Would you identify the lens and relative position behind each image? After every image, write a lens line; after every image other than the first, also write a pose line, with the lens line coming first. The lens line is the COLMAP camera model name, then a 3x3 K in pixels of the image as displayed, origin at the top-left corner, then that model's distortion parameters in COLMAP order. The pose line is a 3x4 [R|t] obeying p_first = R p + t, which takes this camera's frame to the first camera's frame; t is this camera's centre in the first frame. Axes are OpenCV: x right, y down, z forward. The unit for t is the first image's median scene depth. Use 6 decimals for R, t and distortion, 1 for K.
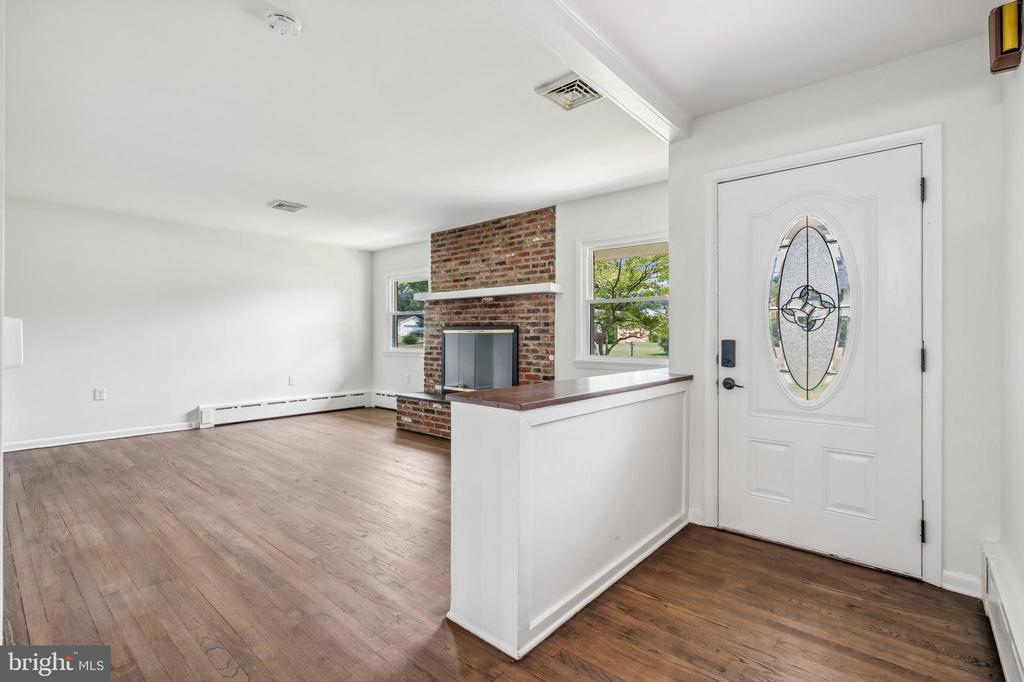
lens RADIAL K [[470.3, 0, 512.2], [0, 470.3, 340.4], [0, 0, 1]] dist [-0.012881, 0.000149]
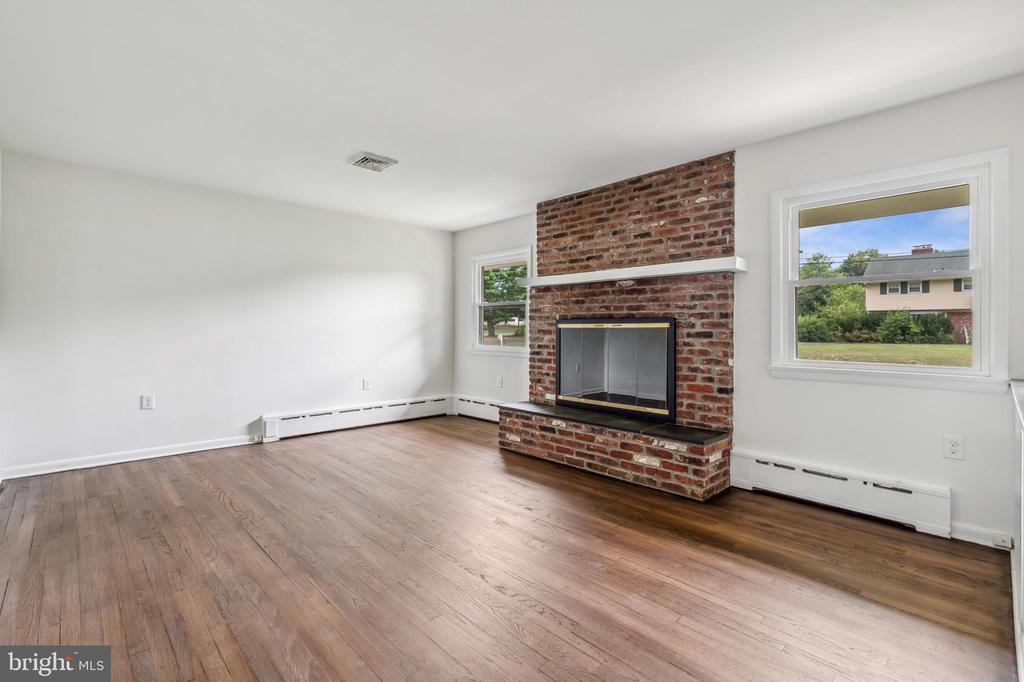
lens RADIAL K [[470.3, 0, 511.5], [0, 470.3, 334.9], [0, 0, 1]] dist [-0.012881, 0.000149]
pose [[0.995376, 0.002586, -0.096019, -0.169300], [-0.002654, 0.999996, -0.000588, -0.003189], [0.096017, 0.000840, 0.995379, 0.242368]]
